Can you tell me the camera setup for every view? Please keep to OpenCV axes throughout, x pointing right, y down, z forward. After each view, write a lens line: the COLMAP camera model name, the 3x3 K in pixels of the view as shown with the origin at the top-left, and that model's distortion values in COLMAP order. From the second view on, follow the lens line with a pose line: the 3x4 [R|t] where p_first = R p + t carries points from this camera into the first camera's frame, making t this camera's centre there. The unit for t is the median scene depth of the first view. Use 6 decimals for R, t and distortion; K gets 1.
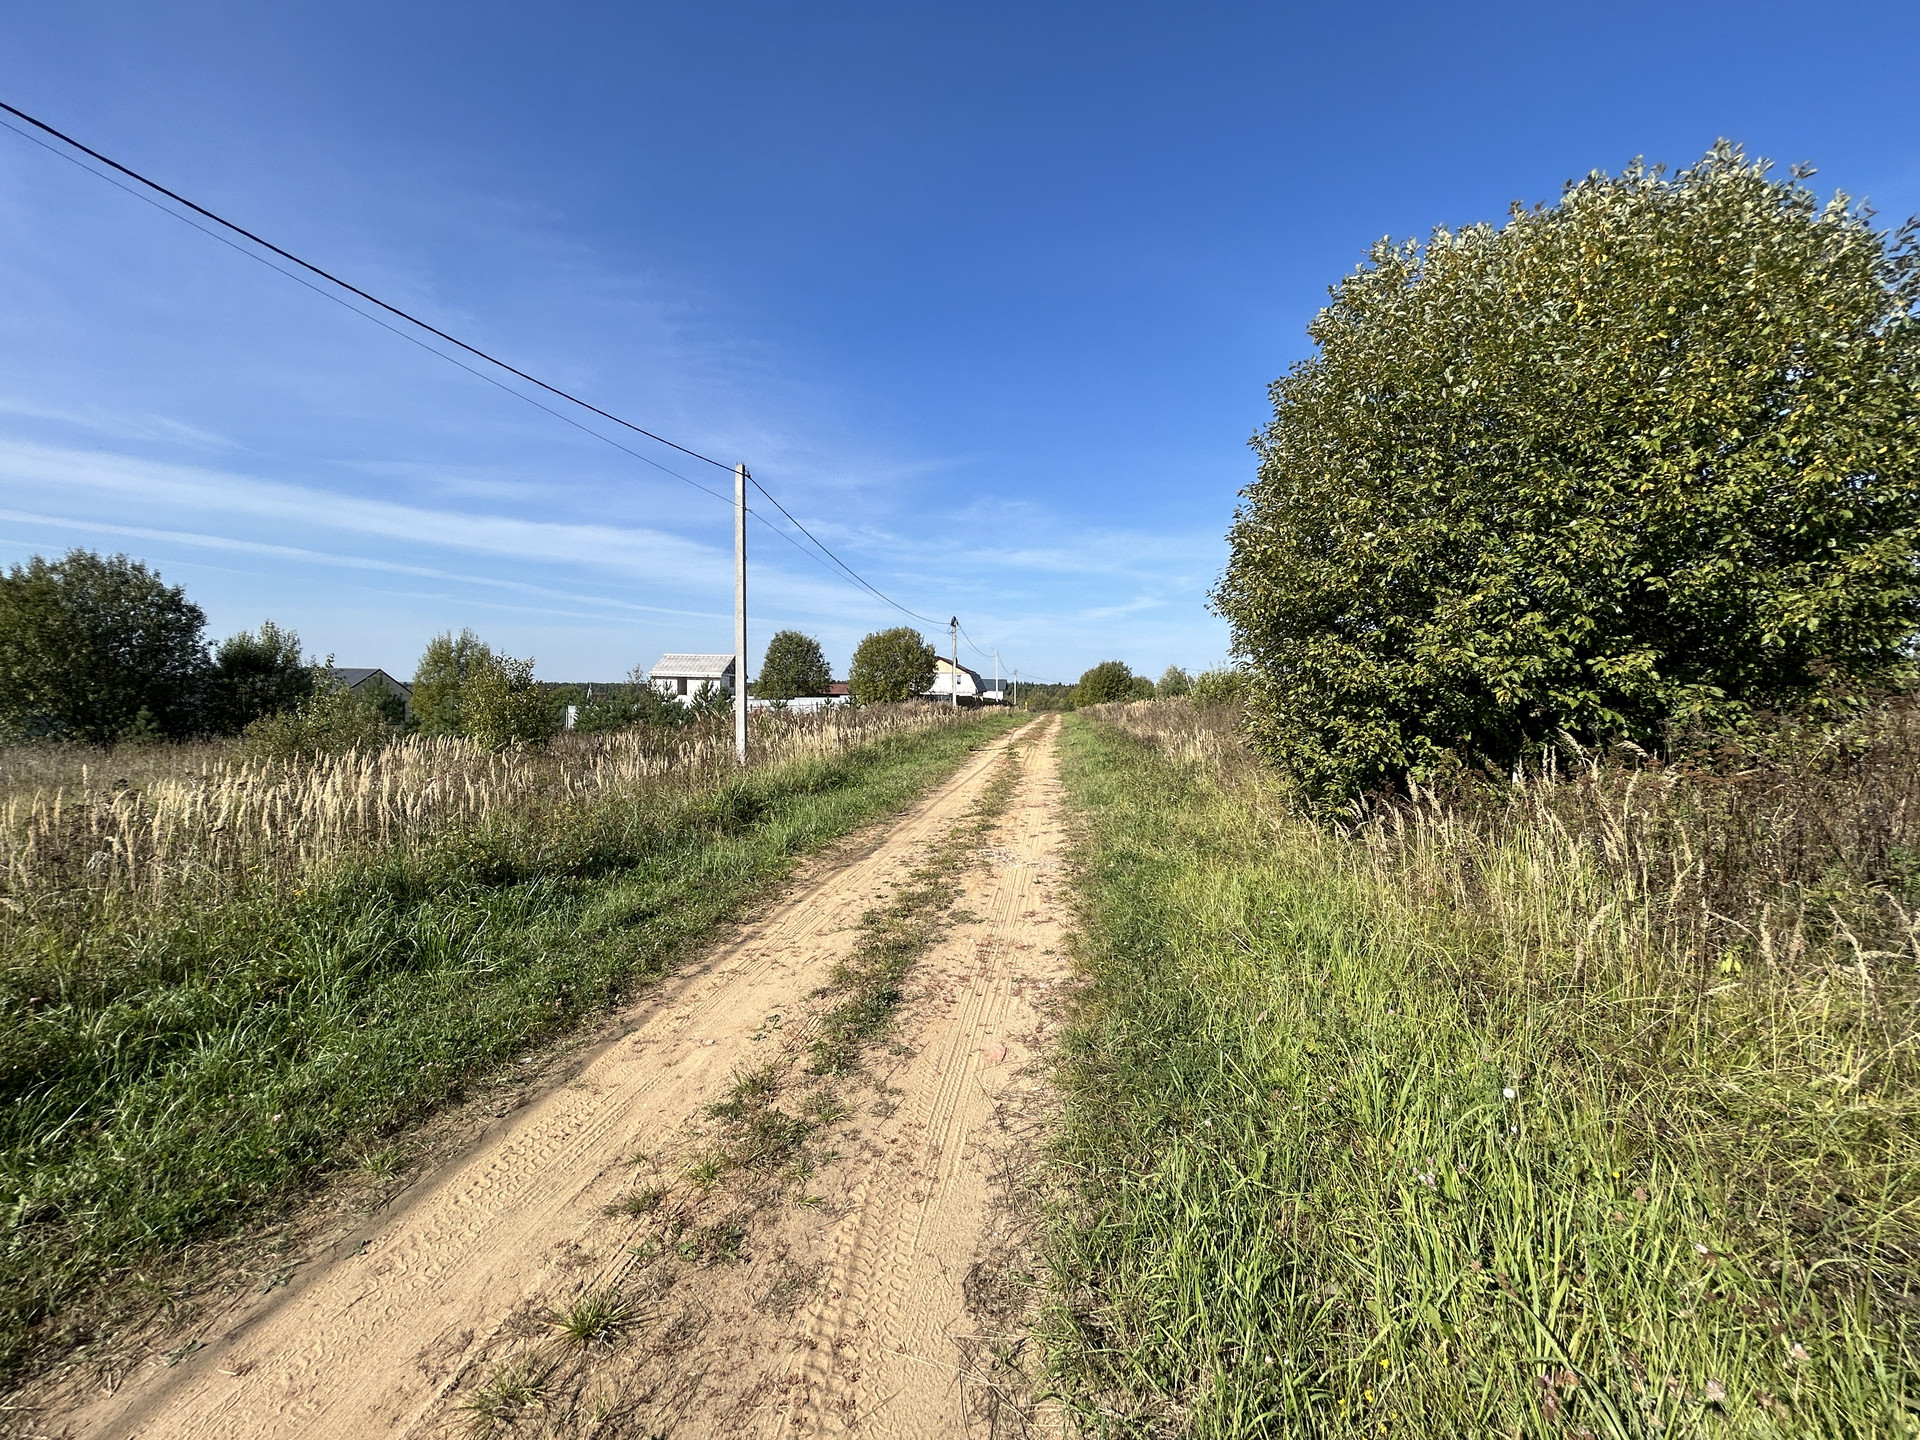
lens RADIAL K [[771.6, 0, 950.4], [0, 771.6, 725.4], [0, 0, 1]] dist [-0.002266, 0.000585]
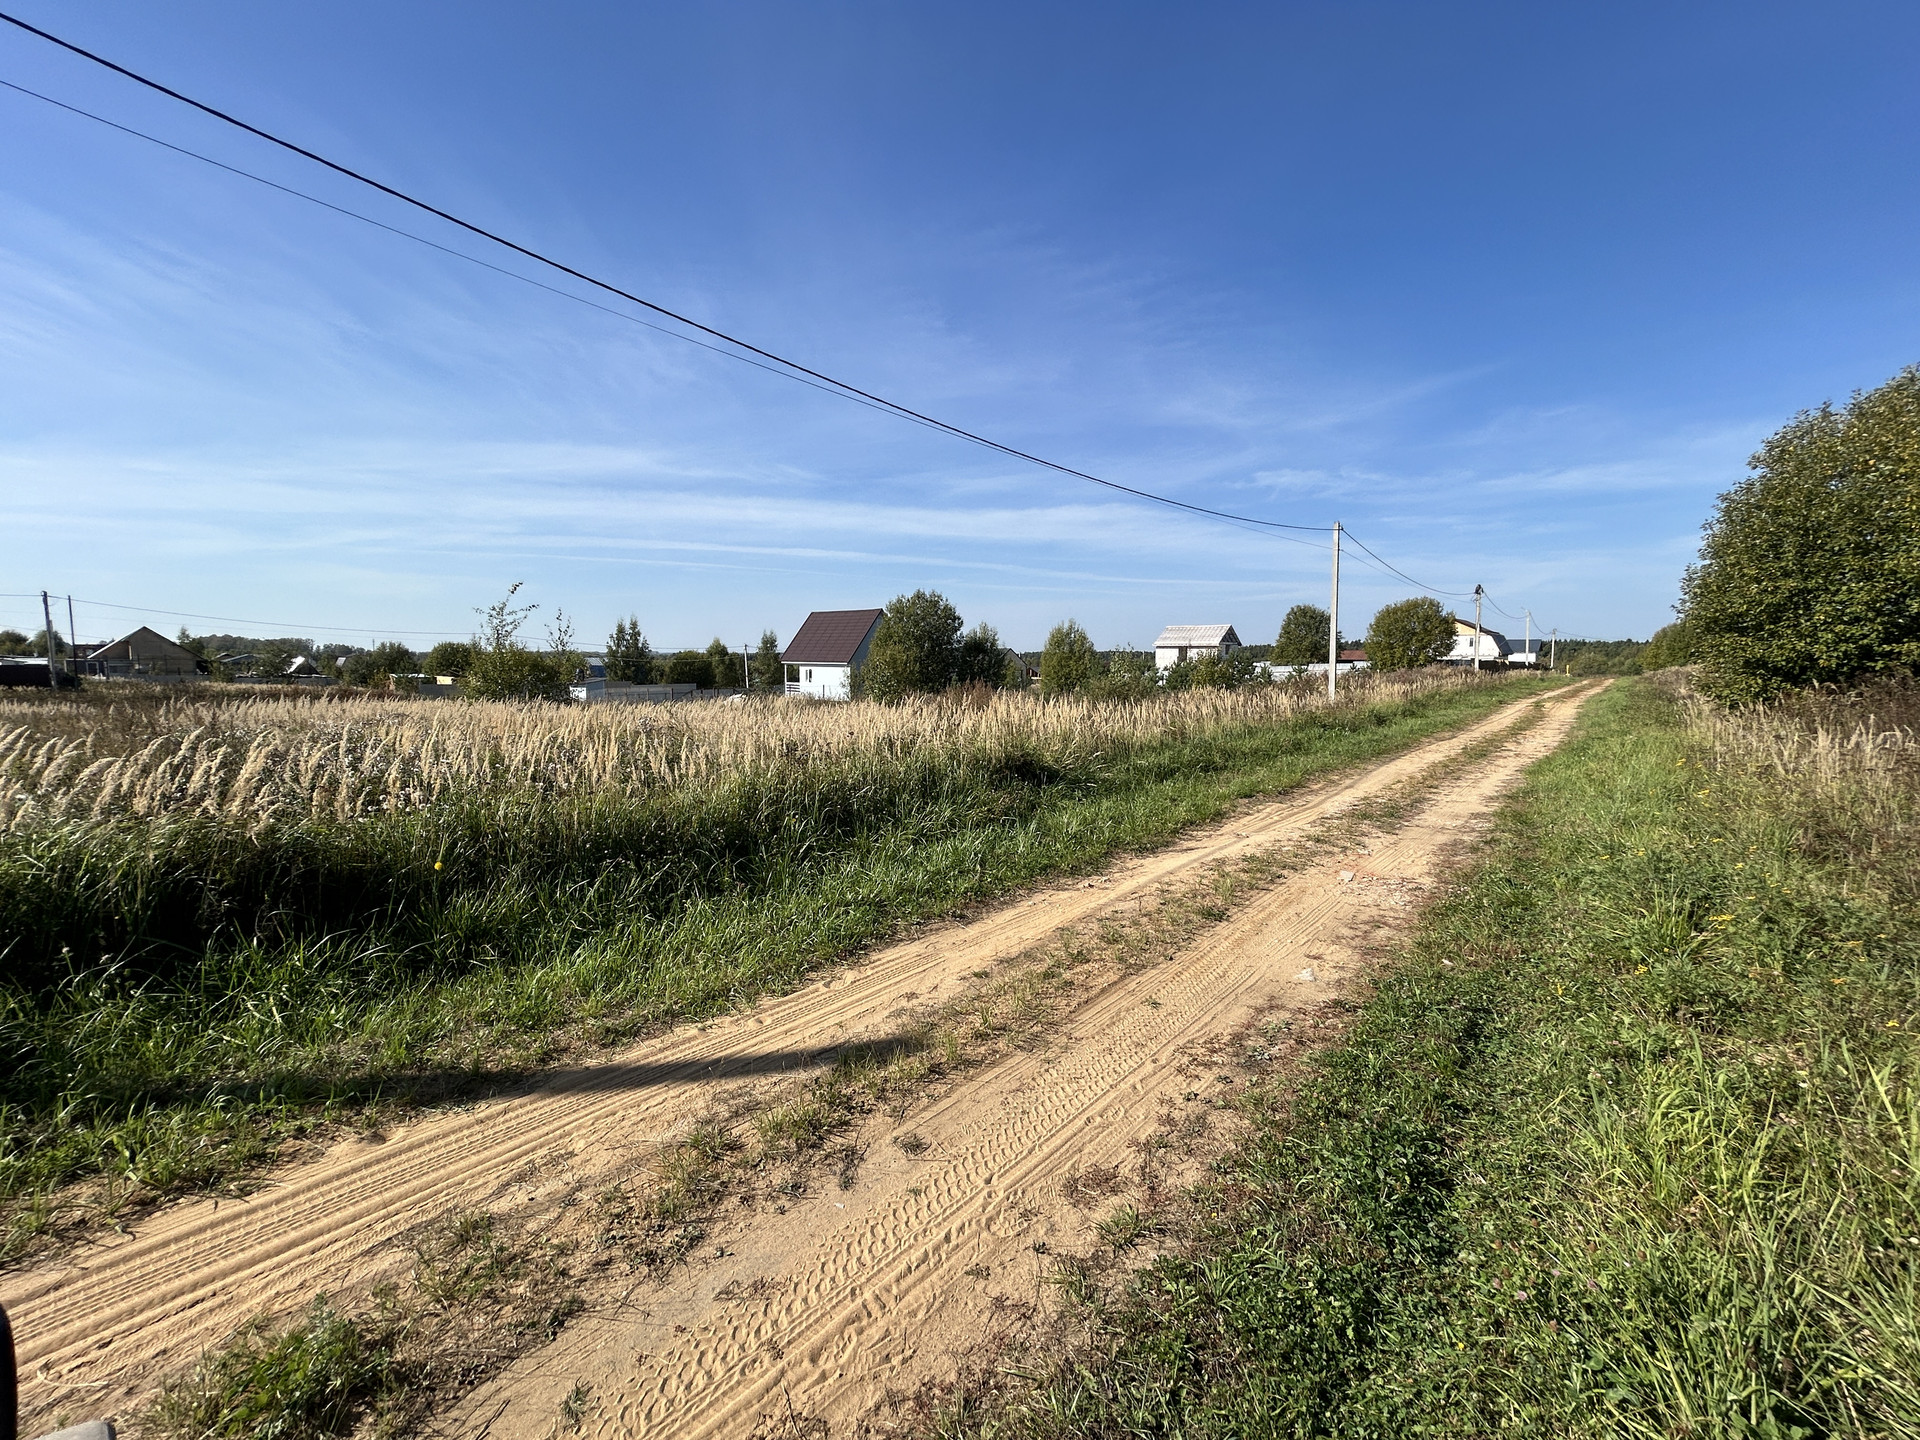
lens RADIAL K [[771.6, 0, 953.9], [0, 771.6, 700.8], [0, 0, 1]] dist [-0.002266, 0.000585]
pose [[0.837927, 0.014529, -0.545588, -0.033053], [-0.007276, 0.999854, 0.015451, 0.010554], [0.545733, -0.008977, 0.837911, -0.480585]]
